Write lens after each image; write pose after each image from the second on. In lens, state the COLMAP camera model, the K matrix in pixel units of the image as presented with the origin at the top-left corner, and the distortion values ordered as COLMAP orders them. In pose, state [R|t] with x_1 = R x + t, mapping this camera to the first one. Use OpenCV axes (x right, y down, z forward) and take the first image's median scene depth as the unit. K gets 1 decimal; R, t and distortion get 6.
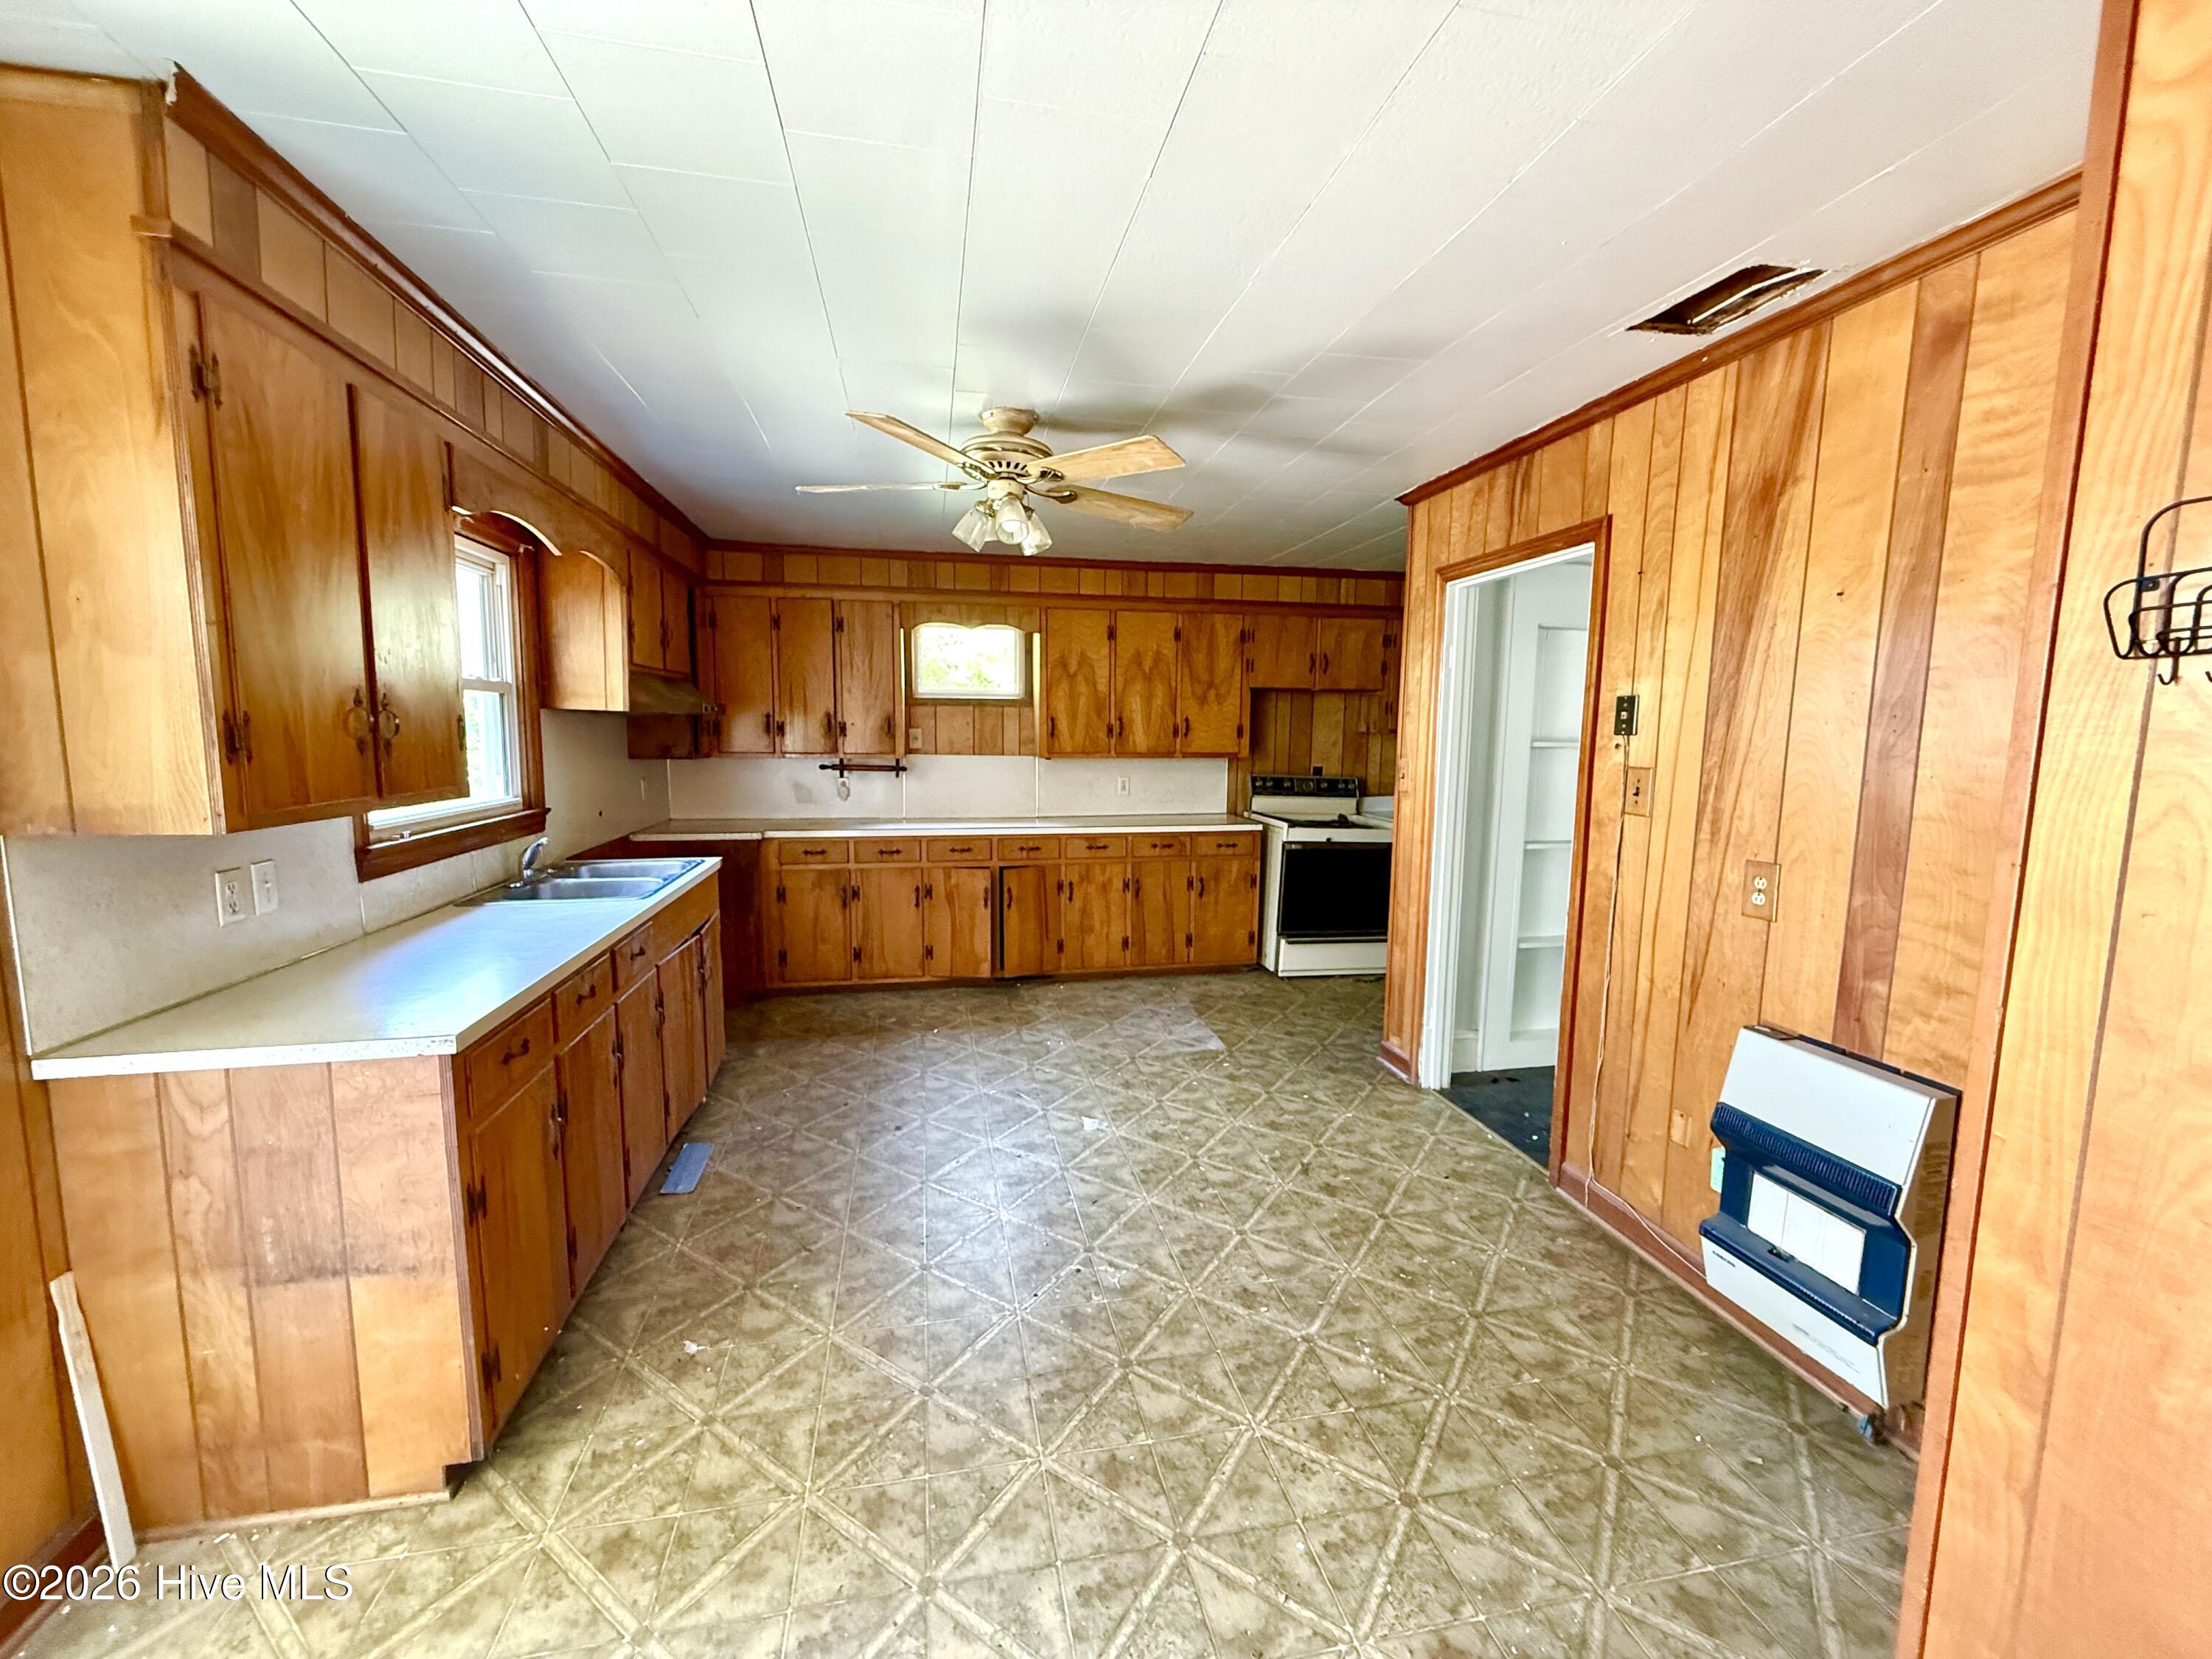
lens RADIAL K [[878.9, 0, 1102.6], [0, 878.9, 830.6], [0, 0, 1]] dist [0.001414, -0.000172]
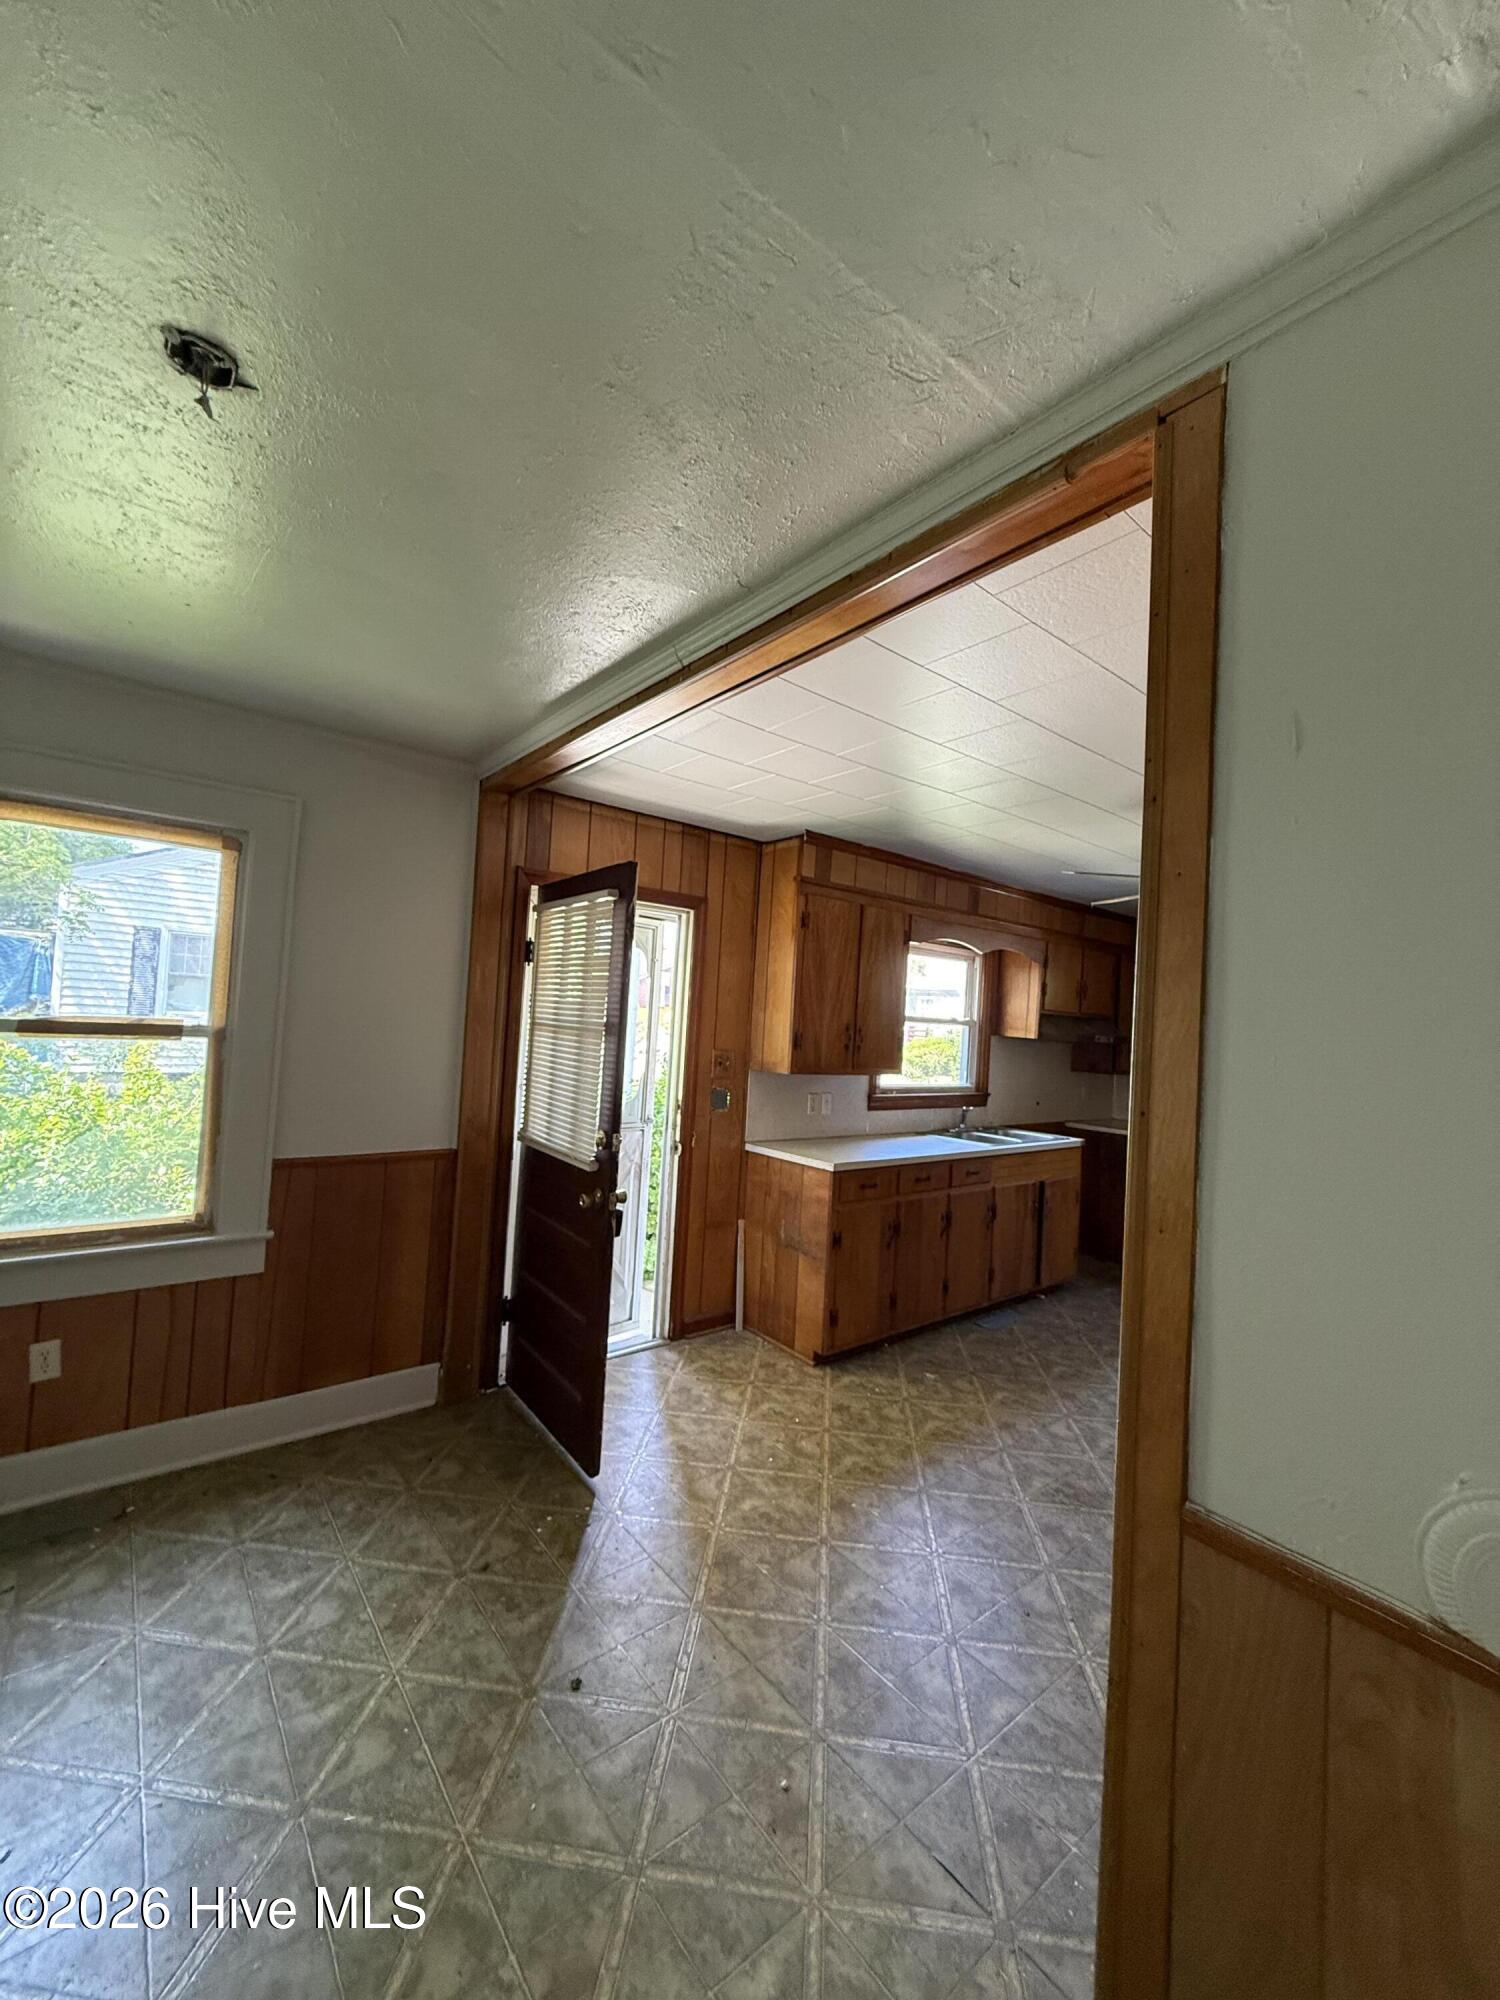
lens RADIAL K [[794.7, 0, 751.4], [0, 794.7, 999.2], [0, 0, 1]] dist [0.001414, -0.000172]
pose [[0.459675, -0.016311, -0.887938, 1.021015], [-0.152083, 0.983616, -0.096800, 0.027737], [0.874968, 0.179537, 0.449663, -0.255132]]
